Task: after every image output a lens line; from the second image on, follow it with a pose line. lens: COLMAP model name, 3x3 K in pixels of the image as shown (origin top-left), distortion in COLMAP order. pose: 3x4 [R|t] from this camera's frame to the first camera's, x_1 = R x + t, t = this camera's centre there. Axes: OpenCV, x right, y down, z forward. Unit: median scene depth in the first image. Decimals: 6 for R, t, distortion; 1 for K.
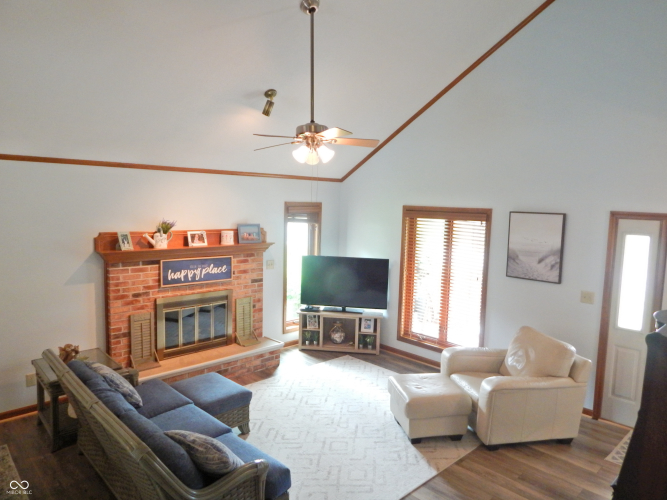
lens RADIAL K [[463.4, 0, 335.1], [0, 463.4, 249.0], [0, 0, 1]] dist [0.008305, -0.006802]
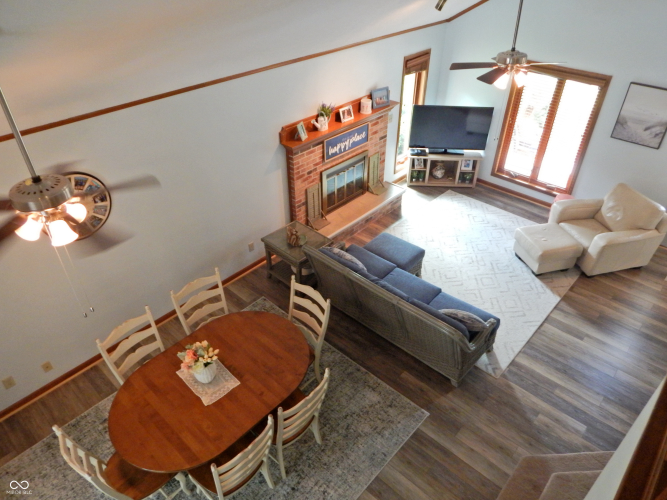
lens RADIAL K [[463.4, 0, 337.2], [0, 463.4, 250.3], [0, 0, 1]] dist [0.008305, -0.006802]
pose [[0.997729, -0.057041, 0.035809, -0.415000], [0.031256, 0.863125, 0.504021, -0.332536], [-0.059658, -0.501758, 0.862948, -0.144288]]
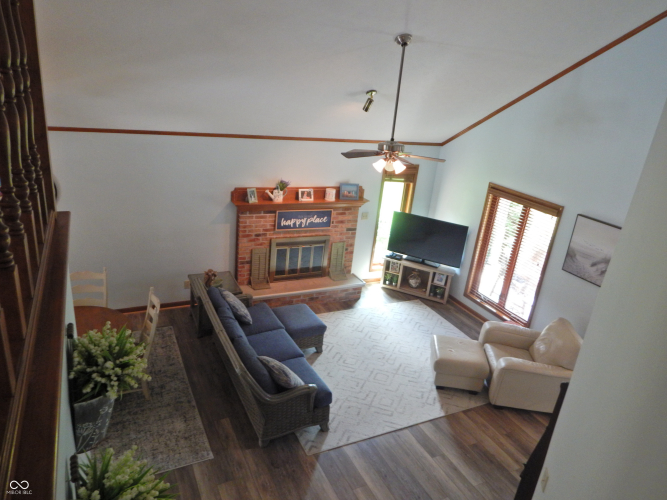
lens RADIAL K [[463.4, 0, 332.6], [0, 463.4, 250.4], [0, 0, 1]] dist [0.008305, -0.006802]
pose [[0.952483, 0.170182, -0.252615, 0.124914], [-0.107287, 0.963652, 0.244670, -0.210688], [0.285071, -0.205941, 0.936121, -0.202096]]
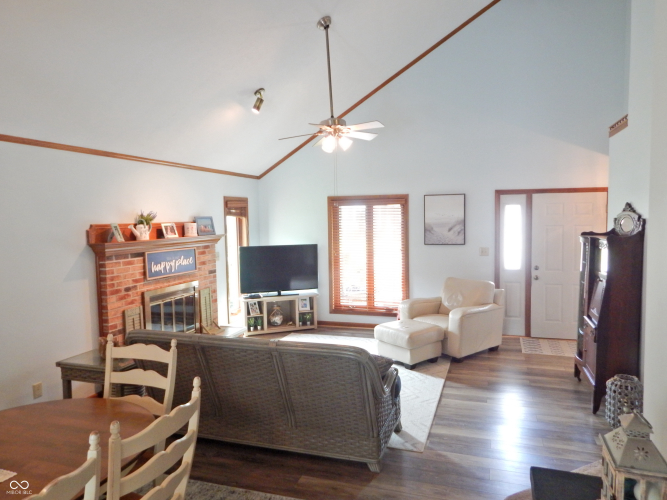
lens RADIAL K [[463.4, 0, 336.1], [0, 463.4, 250.5], [0, 0, 1]] dist [0.008305, -0.006802]
pose [[0.886067, -0.077224, 0.457079, -0.483048], [0.091729, 0.995738, -0.009591, 0.069059], [-0.454391, 0.050426, 0.889374, -0.058797]]
